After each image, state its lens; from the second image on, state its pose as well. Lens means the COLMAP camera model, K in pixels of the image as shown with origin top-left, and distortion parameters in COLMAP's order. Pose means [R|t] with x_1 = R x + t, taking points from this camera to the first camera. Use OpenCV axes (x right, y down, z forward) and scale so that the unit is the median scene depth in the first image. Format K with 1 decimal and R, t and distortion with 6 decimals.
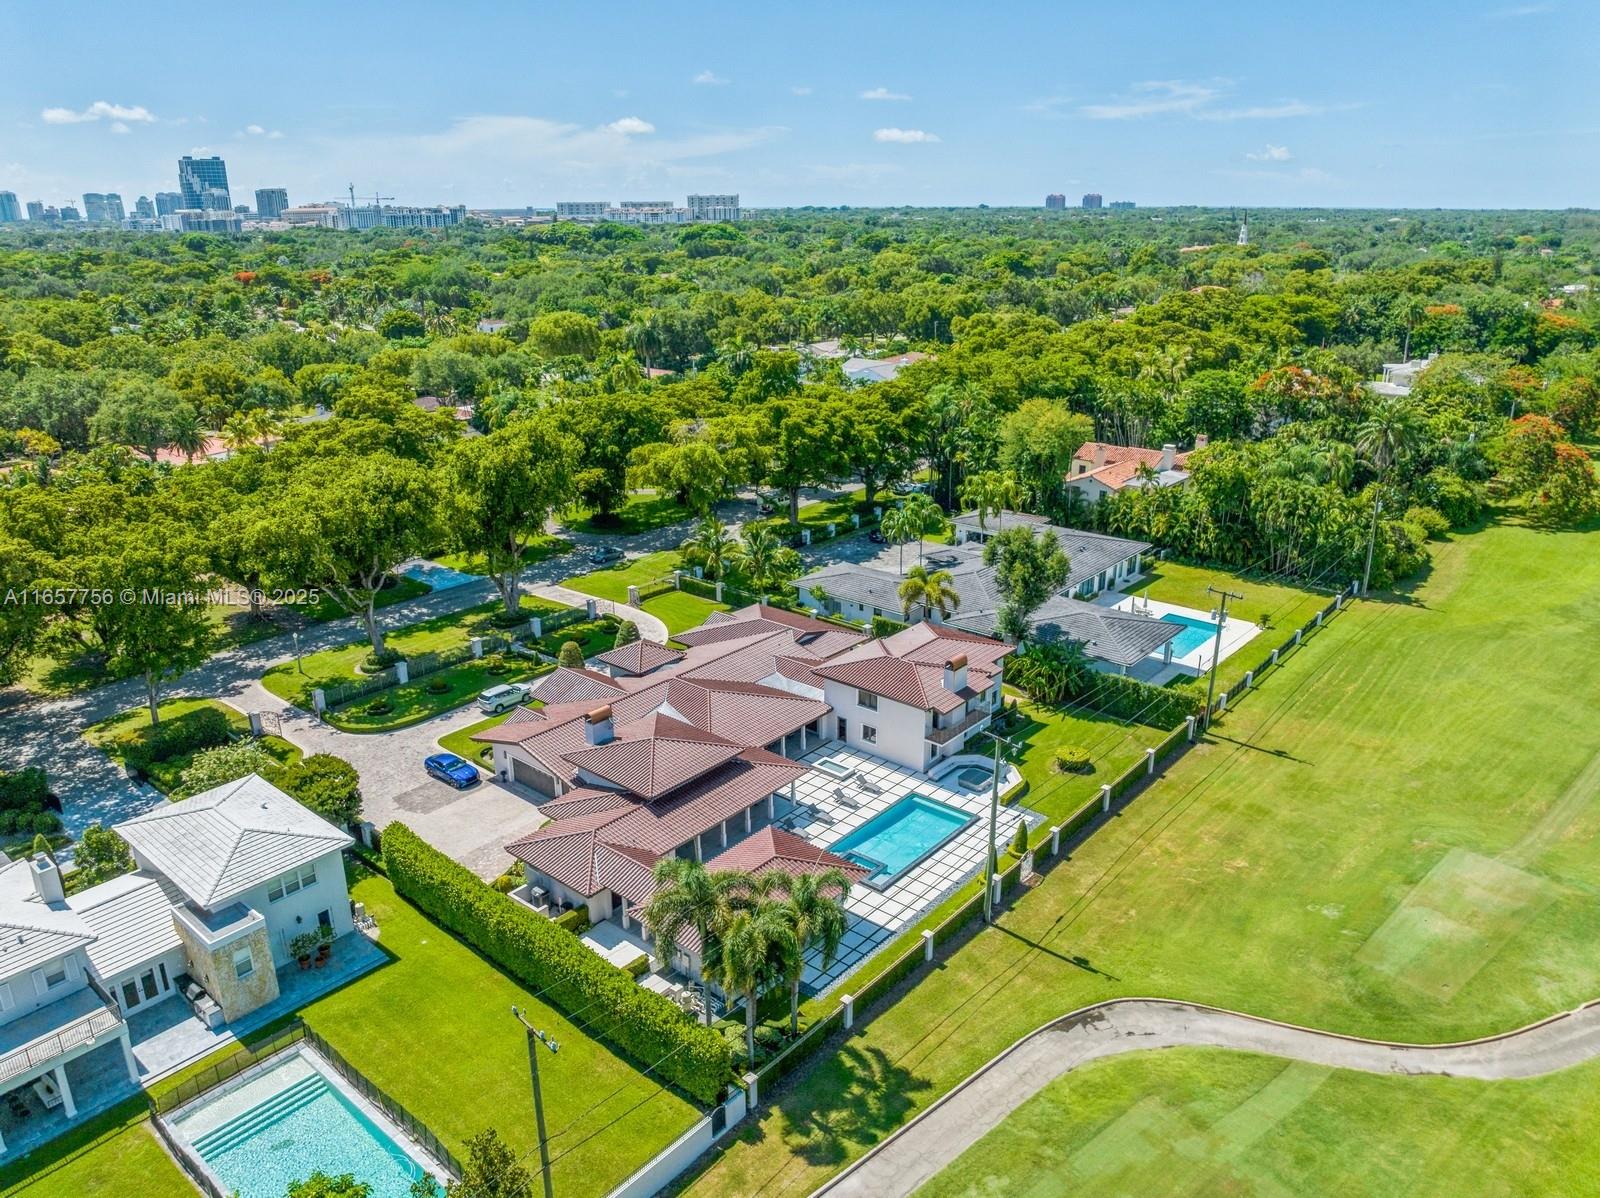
lens RADIAL K [[1137.5, 0, 781.4], [0, 1137.5, 601.6], [0, 0, 1]] dist [-0.040079, 0.005846]
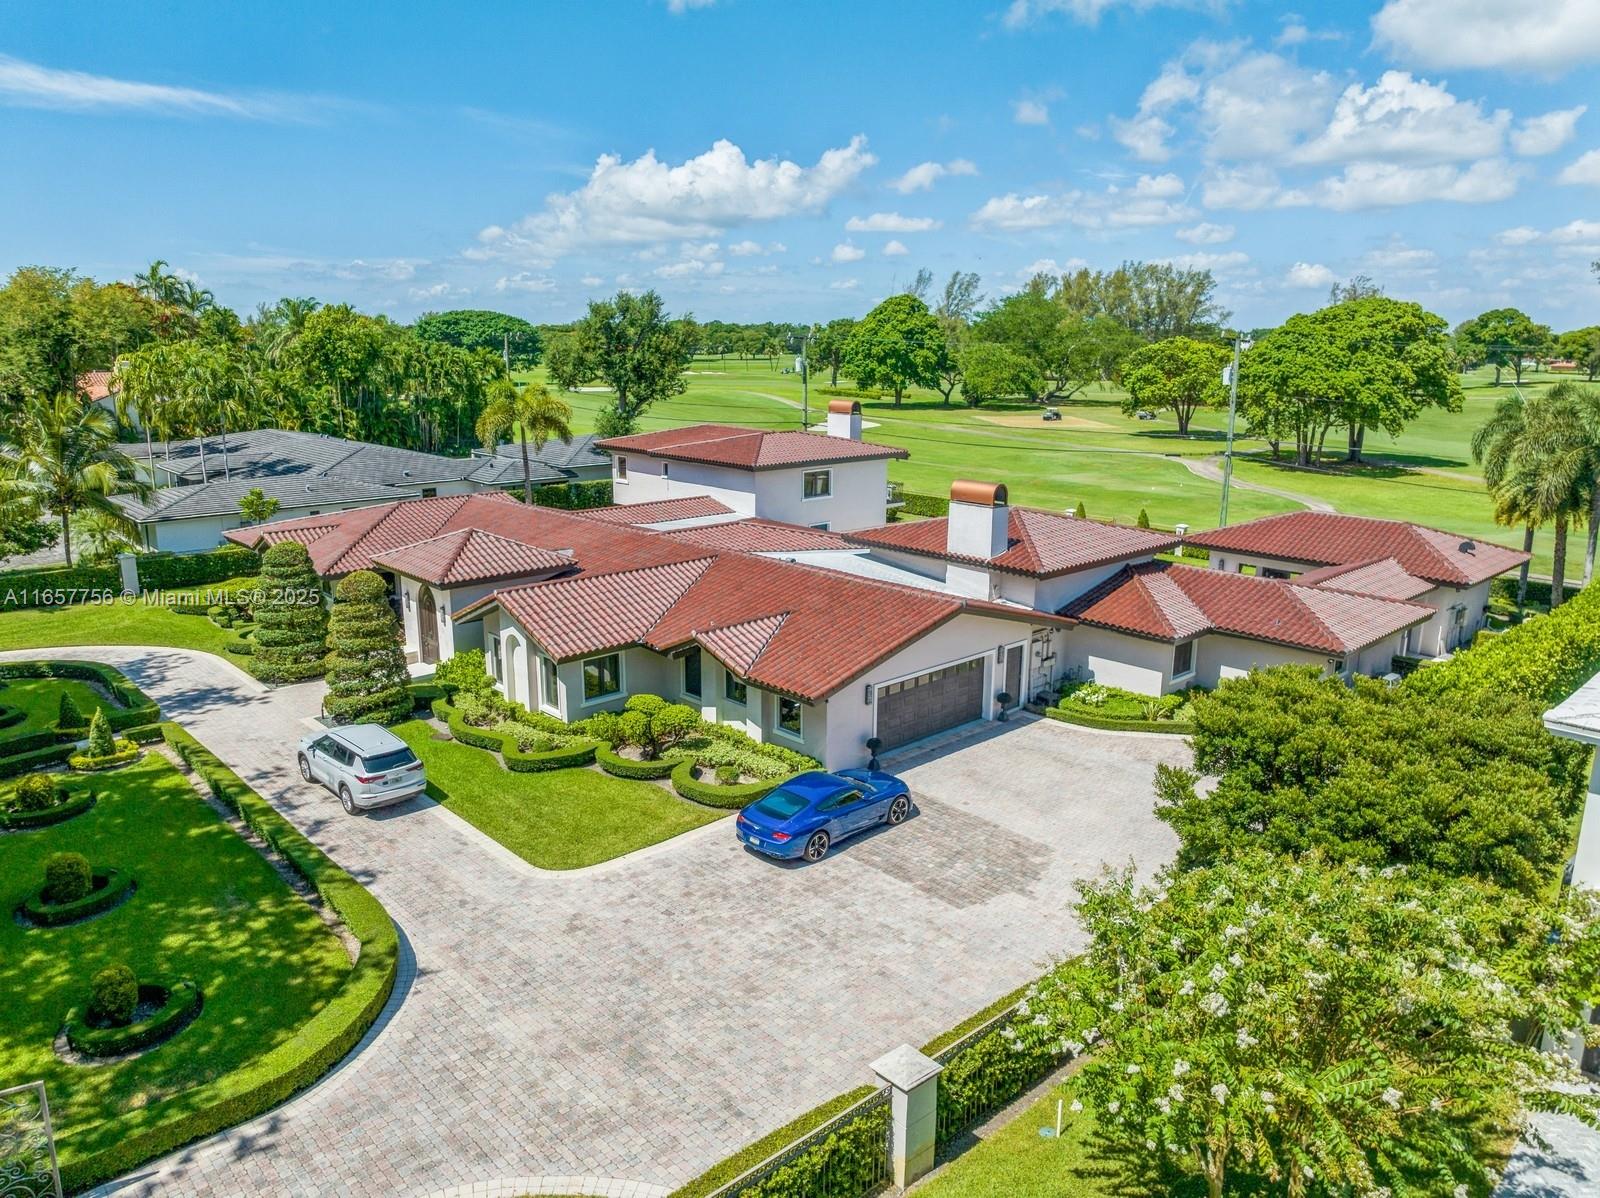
lens RADIAL K [[1137.5, 0, 781.4], [0, 1137.5, 601.6], [0, 0, 1]] dist [-0.040079, 0.005846]
pose [[0.113735, -0.218385, 0.969212, -0.427156], [0.328837, 0.928832, 0.170699, 0.022705], [-0.937513, 0.299299, 0.177454, 0.669644]]
